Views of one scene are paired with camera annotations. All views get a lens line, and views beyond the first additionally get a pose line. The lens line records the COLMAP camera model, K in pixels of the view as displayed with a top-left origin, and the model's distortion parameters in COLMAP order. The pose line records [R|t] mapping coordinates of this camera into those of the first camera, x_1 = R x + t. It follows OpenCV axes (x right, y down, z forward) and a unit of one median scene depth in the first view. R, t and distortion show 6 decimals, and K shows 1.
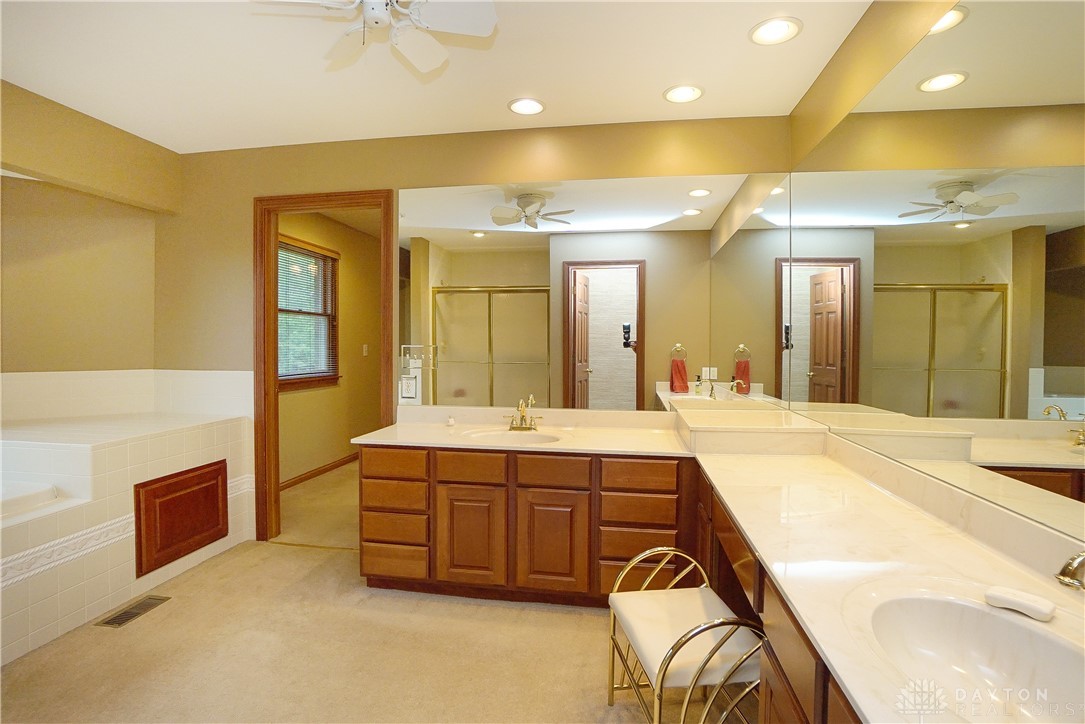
lens RADIAL K [[503.5, 0, 543.8], [0, 503.5, 361.9], [0, 0, 1]] dist [-0.017258, -0.000145]
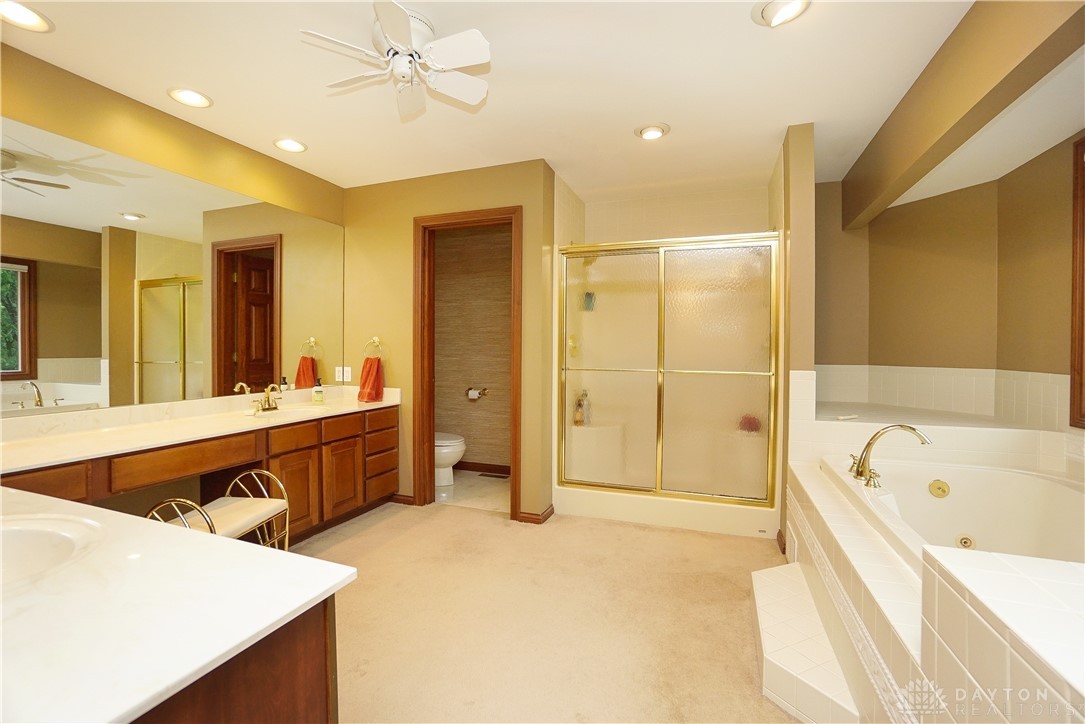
lens RADIAL K [[468.2, 0, 540.8], [0, 468.2, 351.8], [0, 0, 1]] dist [-0.000648, -0.000208]
pose [[0.199715, -0.023557, 0.979571, -0.984180], [0.020672, 0.999590, 0.019823, -0.008415], [-0.979636, 0.016291, 0.200120, 0.169542]]
